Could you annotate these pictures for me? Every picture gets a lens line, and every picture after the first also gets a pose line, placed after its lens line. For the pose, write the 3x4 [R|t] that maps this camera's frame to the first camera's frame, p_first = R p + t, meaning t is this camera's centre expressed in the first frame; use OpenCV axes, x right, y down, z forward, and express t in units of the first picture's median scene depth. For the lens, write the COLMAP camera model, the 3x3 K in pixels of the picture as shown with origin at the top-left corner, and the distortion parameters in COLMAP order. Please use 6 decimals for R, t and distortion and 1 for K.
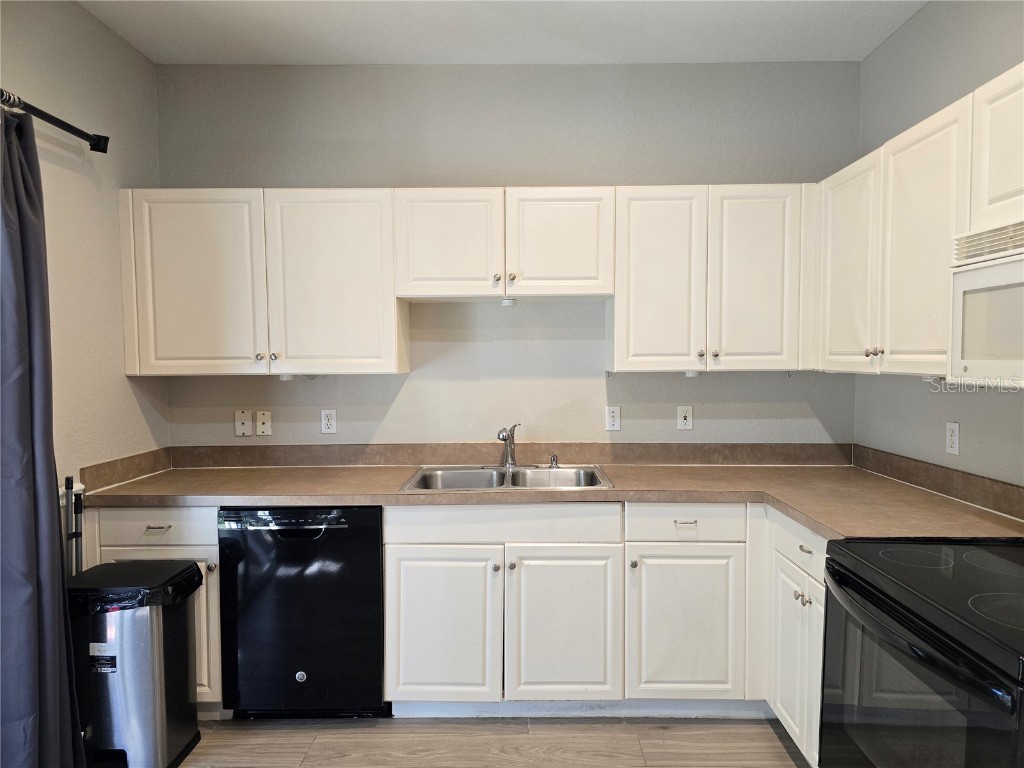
lens RADIAL K [[686.6, 0, 516.7], [0, 686.6, 391.5], [0, 0, 1]] dist [0.056878, -0.064023]
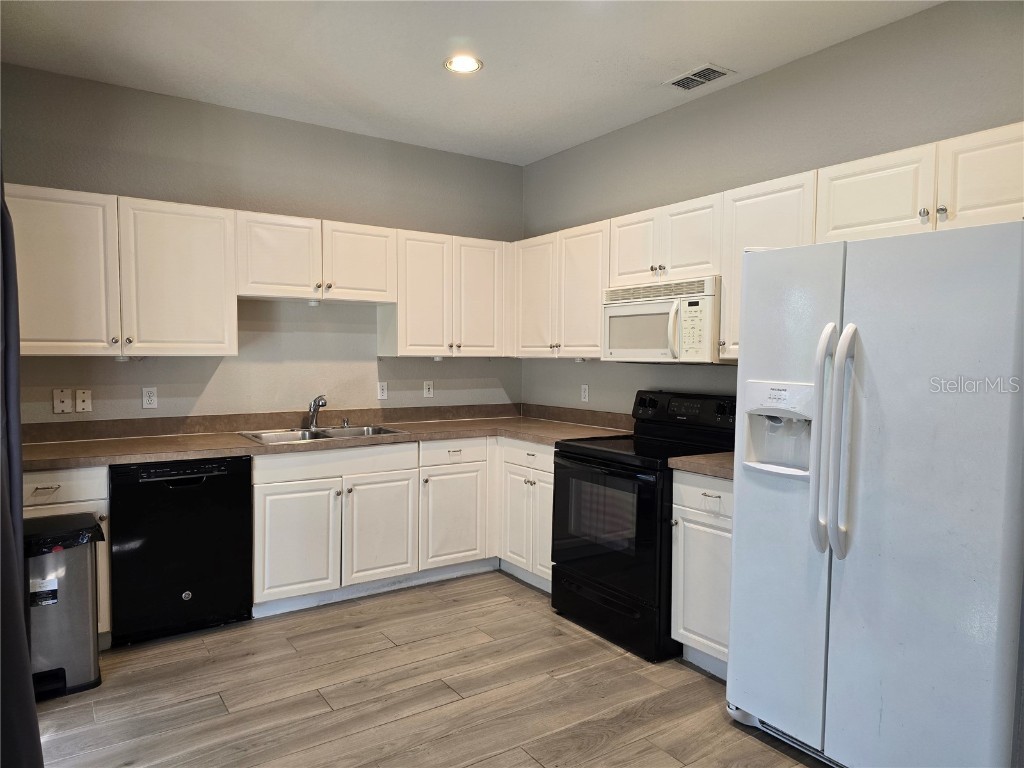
lens RADIAL K [[686.6, 0, 516.7], [0, 686.6, 391.5], [0, 0, 1]] dist [0.056878, -0.064023]
pose [[0.821759, -0.019290, 0.569509, -0.521603], [0.016828, 0.999812, 0.009583, 0.038879], [-0.569587, 0.001709, 0.821929, -0.367035]]
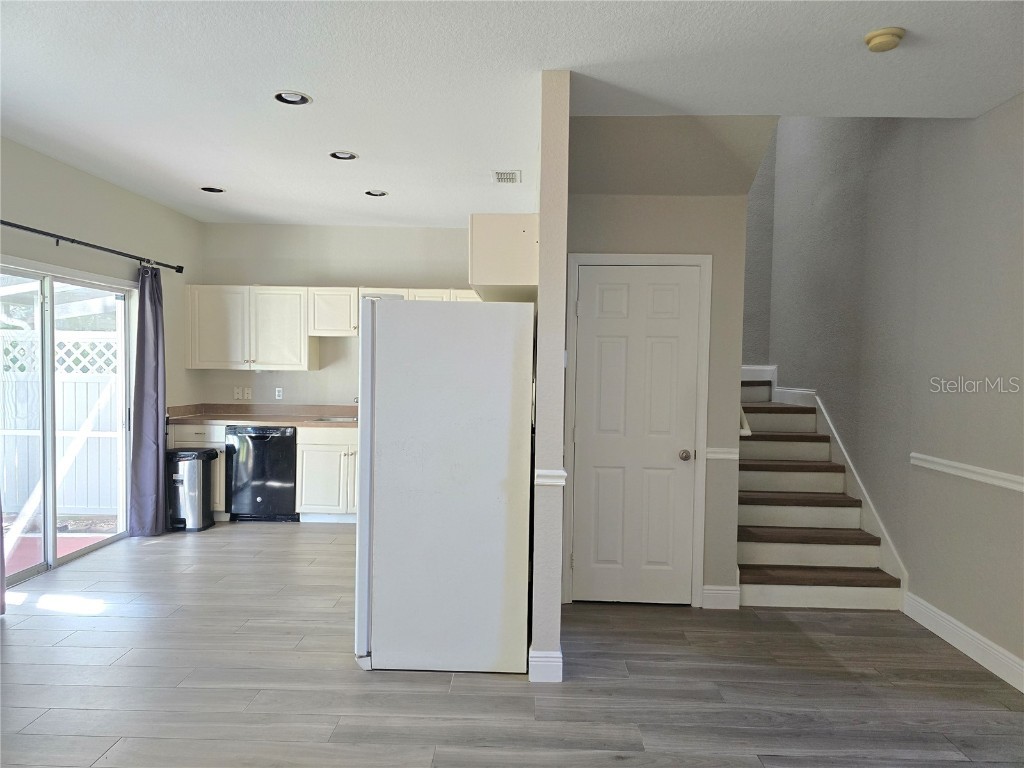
lens RADIAL K [[686.6, 0, 516.7], [0, 686.6, 391.5], [0, 0, 1]] dist [0.056878, -0.064023]
pose [[0.999672, 0.025350, -0.003670, 0.545087], [-0.025389, 0.999619, -0.010856, 0.051047], [0.003394, 0.010945, 0.999934, -1.305539]]
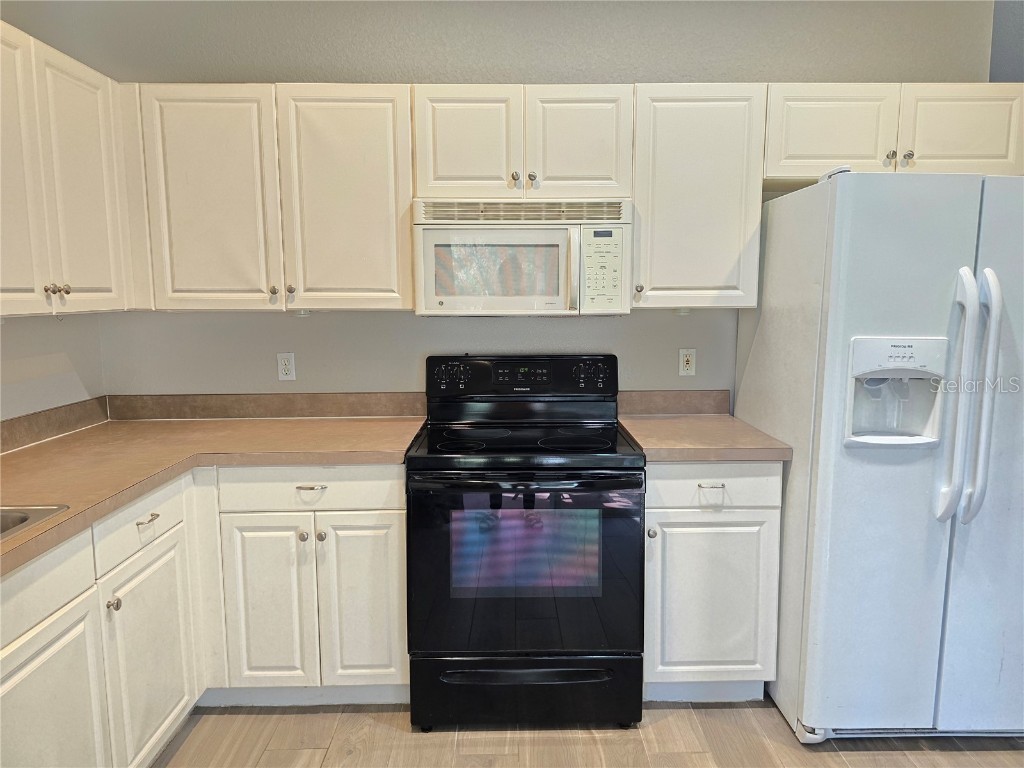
lens RADIAL K [[677.5, 0, 512.0], [0, 677.5, 384.0], [0, 0, 1]] dist [0.052992, -0.062234]
pose [[-0.023772, -0.125002, 0.991872, -0.459877], [0.055386, 0.990464, 0.126151, -0.024411], [-0.998182, 0.057935, -0.016622, 0.603709]]
